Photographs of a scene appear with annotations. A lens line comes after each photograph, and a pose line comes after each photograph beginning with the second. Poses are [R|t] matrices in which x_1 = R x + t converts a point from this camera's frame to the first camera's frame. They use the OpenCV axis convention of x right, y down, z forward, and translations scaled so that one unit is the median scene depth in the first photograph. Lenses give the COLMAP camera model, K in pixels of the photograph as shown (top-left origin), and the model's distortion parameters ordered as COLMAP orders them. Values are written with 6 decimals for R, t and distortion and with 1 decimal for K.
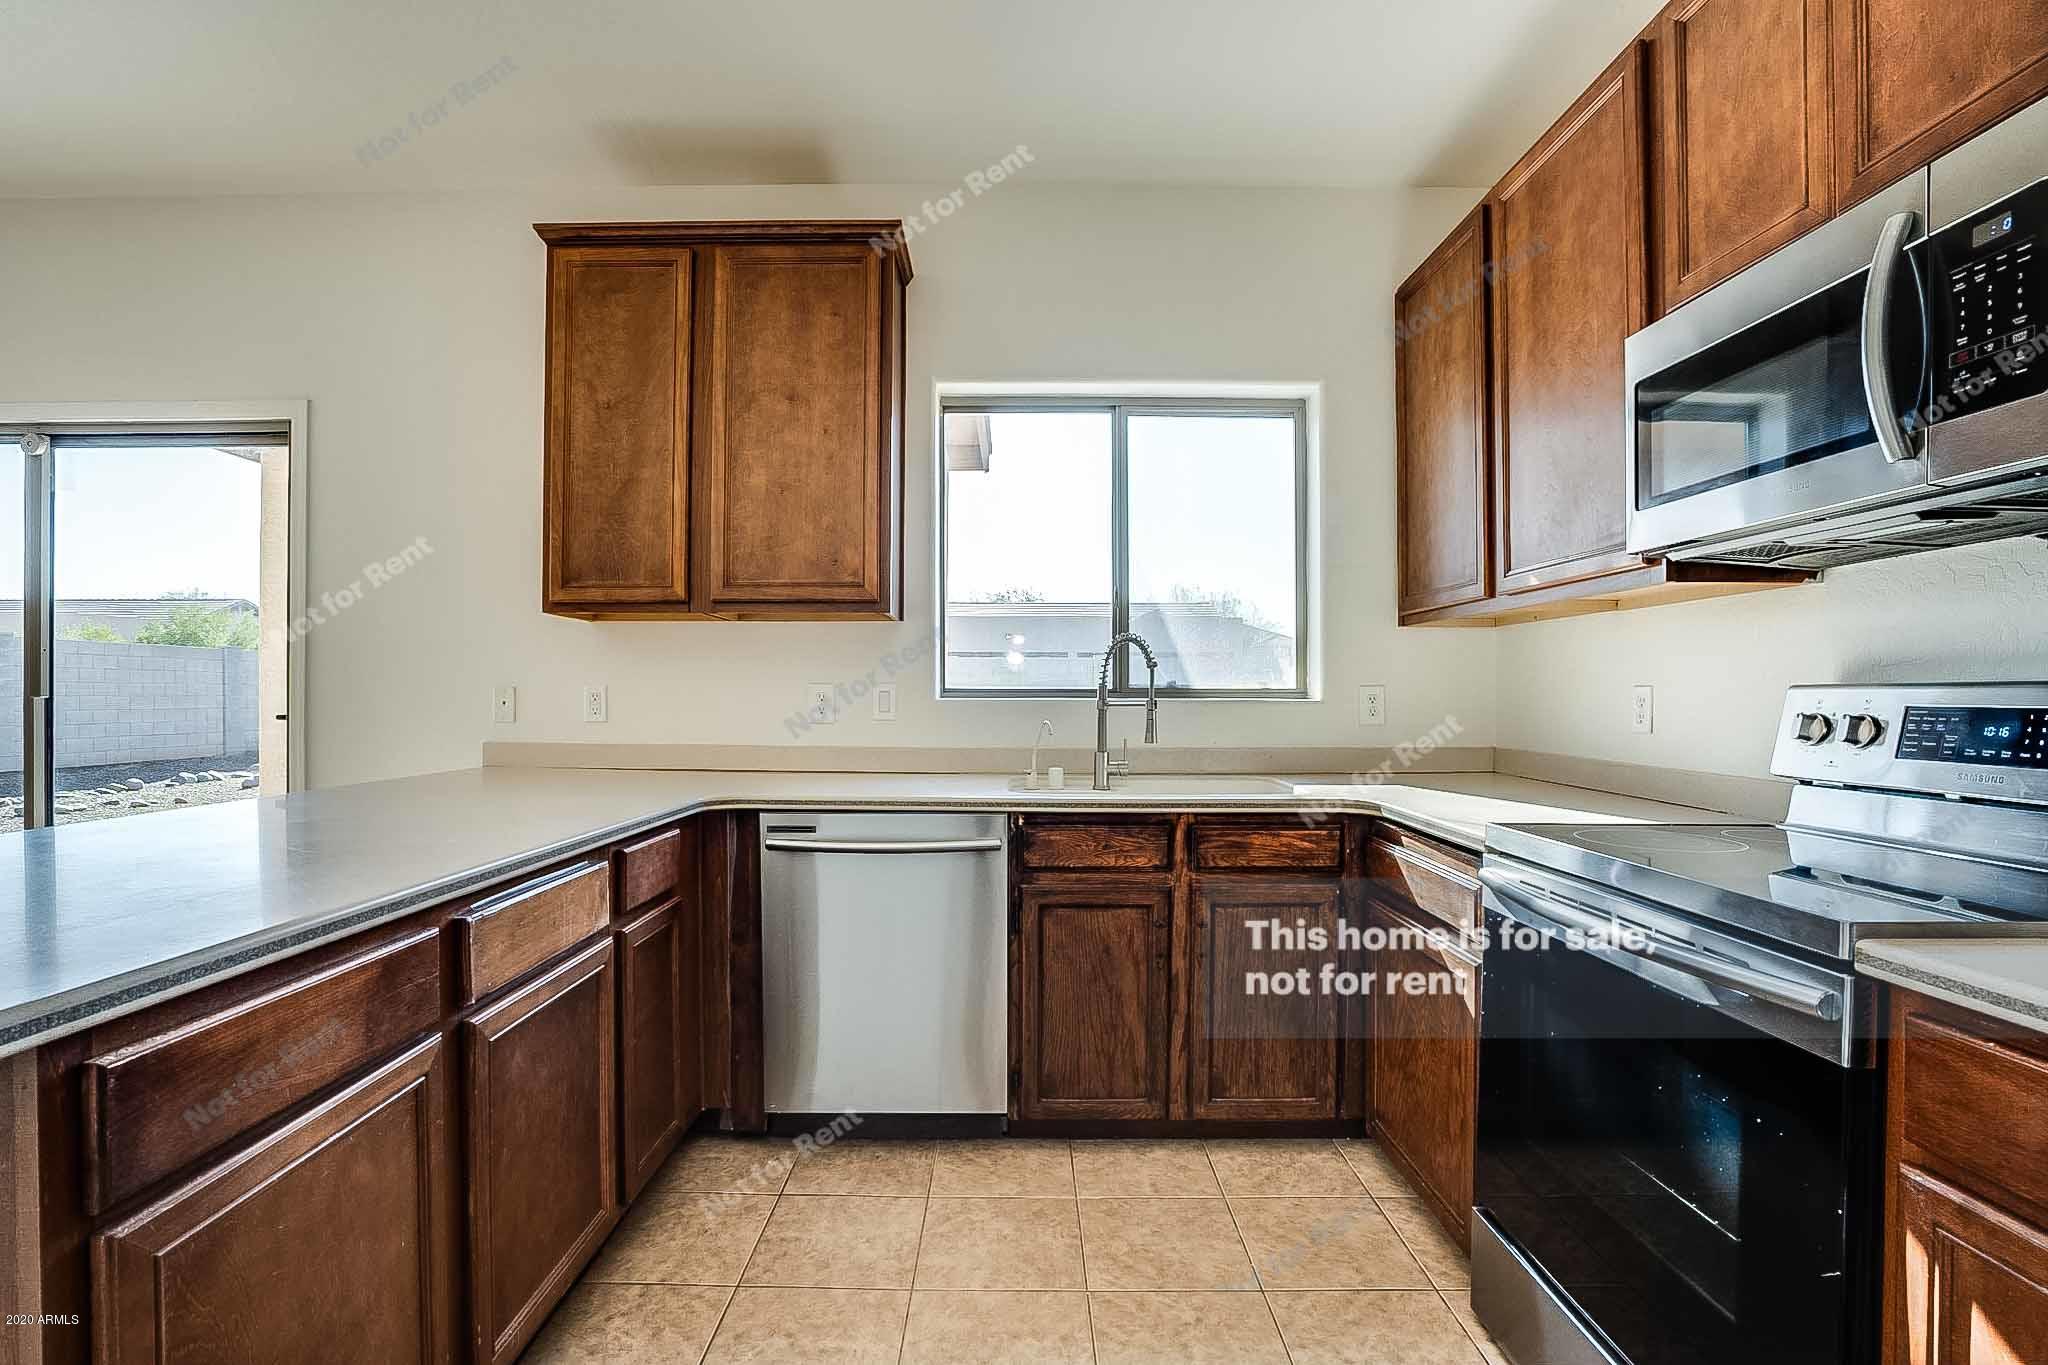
lens RADIAL K [[936.5, 0, 1017.3], [0, 936.5, 695.4], [0, 0, 1]] dist [-0.014686, 0.000129]
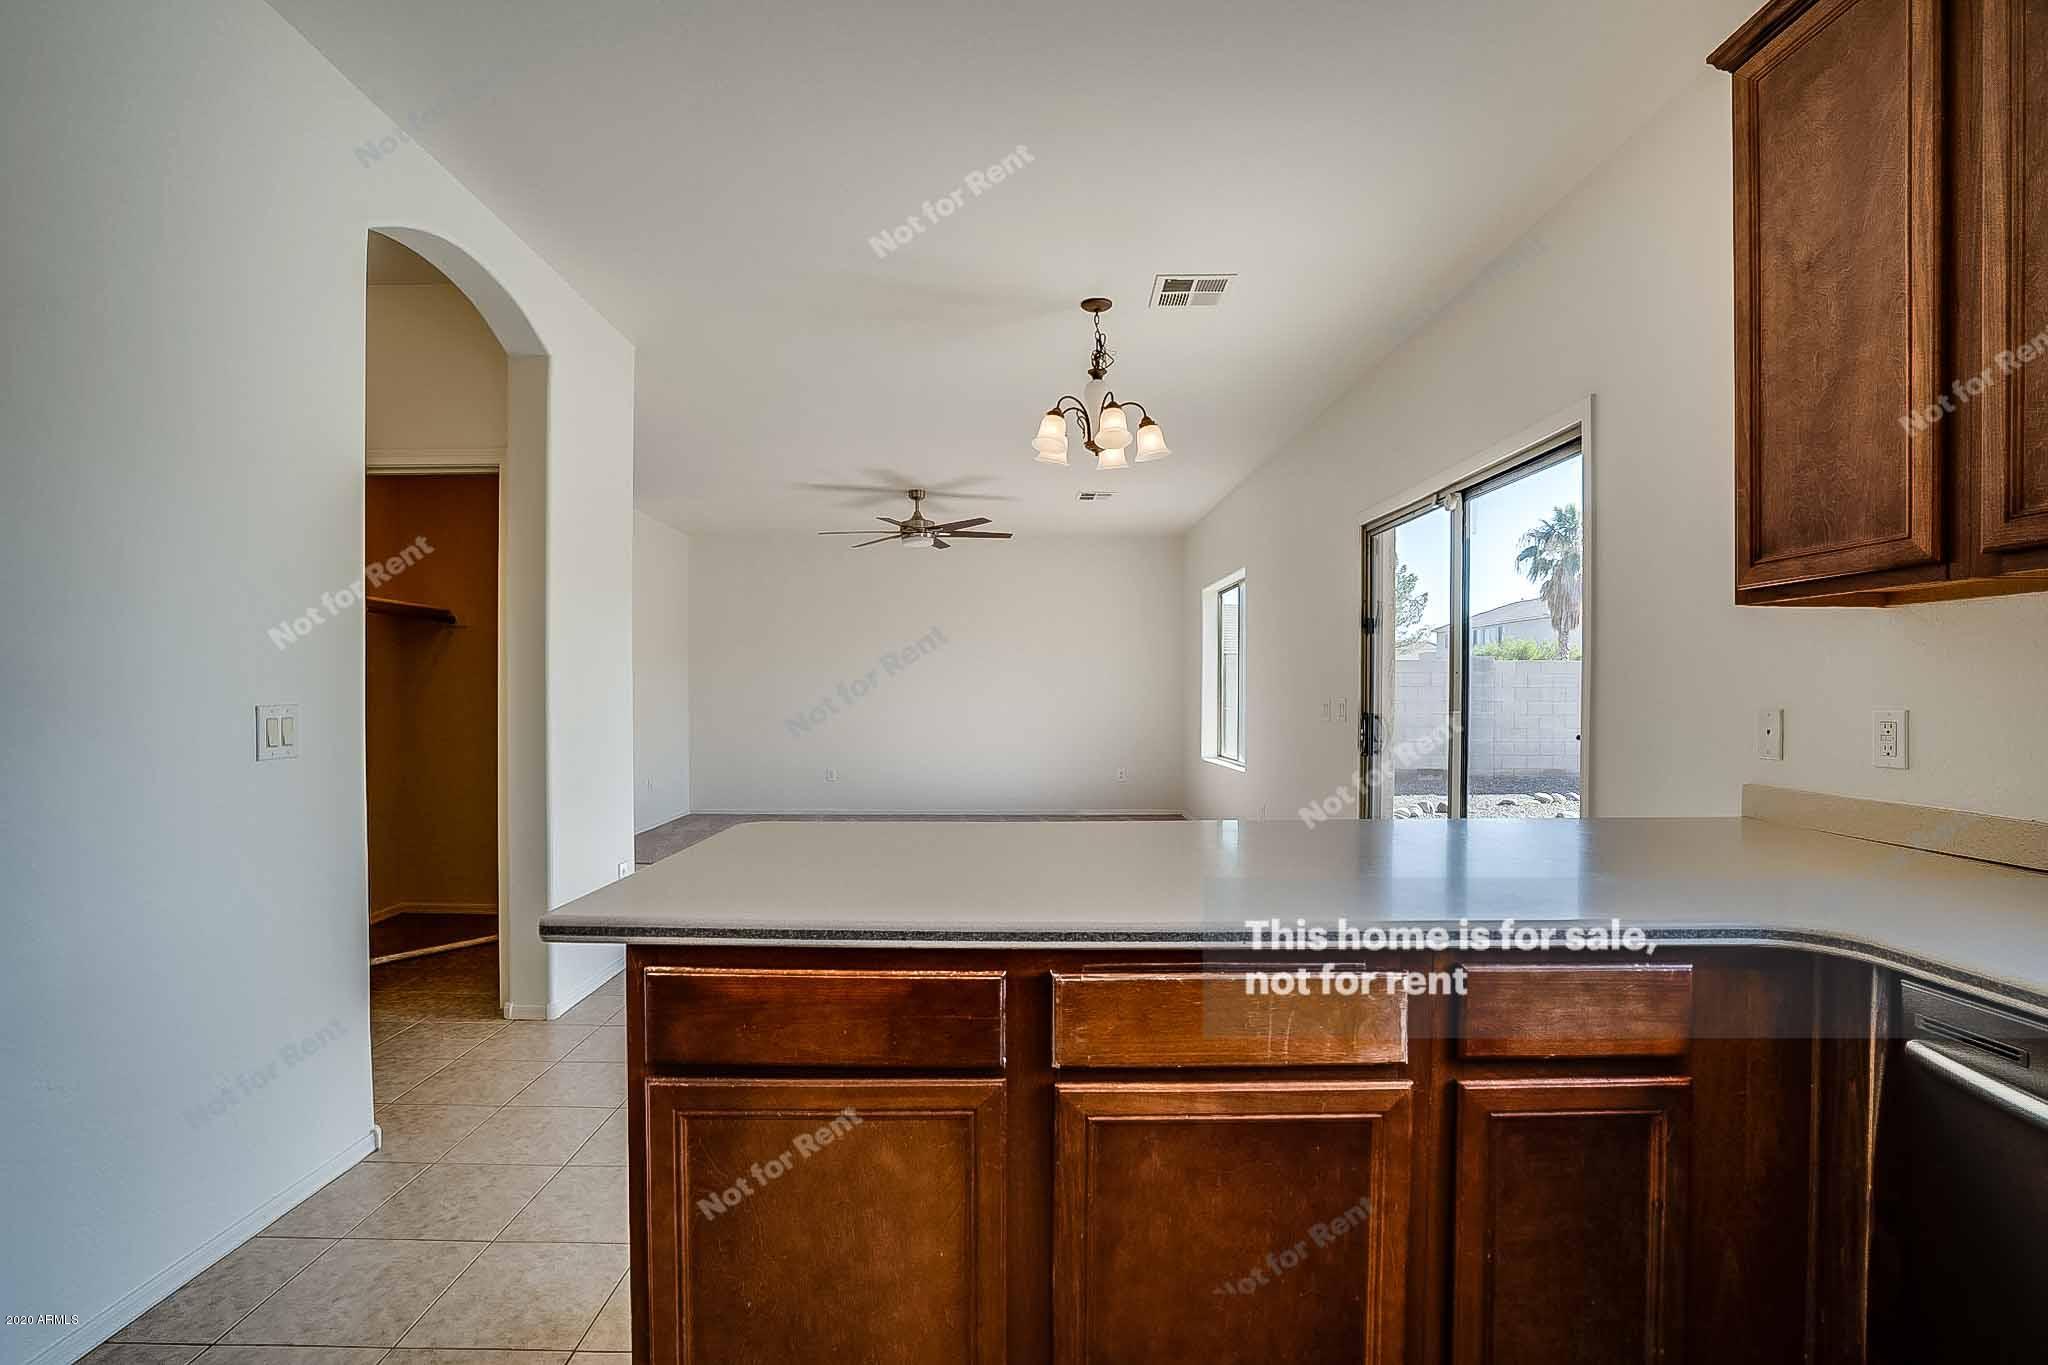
lens RADIAL K [[936.5, 0, 1017.3], [0, 936.5, 695.4], [0, 0, 1]] dist [-0.014686, 0.000129]
pose [[0.000050, 0.001521, -0.999999, 0.180796], [0.001360, 0.999998, 0.001521, -0.024402], [0.999999, -0.001360, 0.000048, 0.472565]]
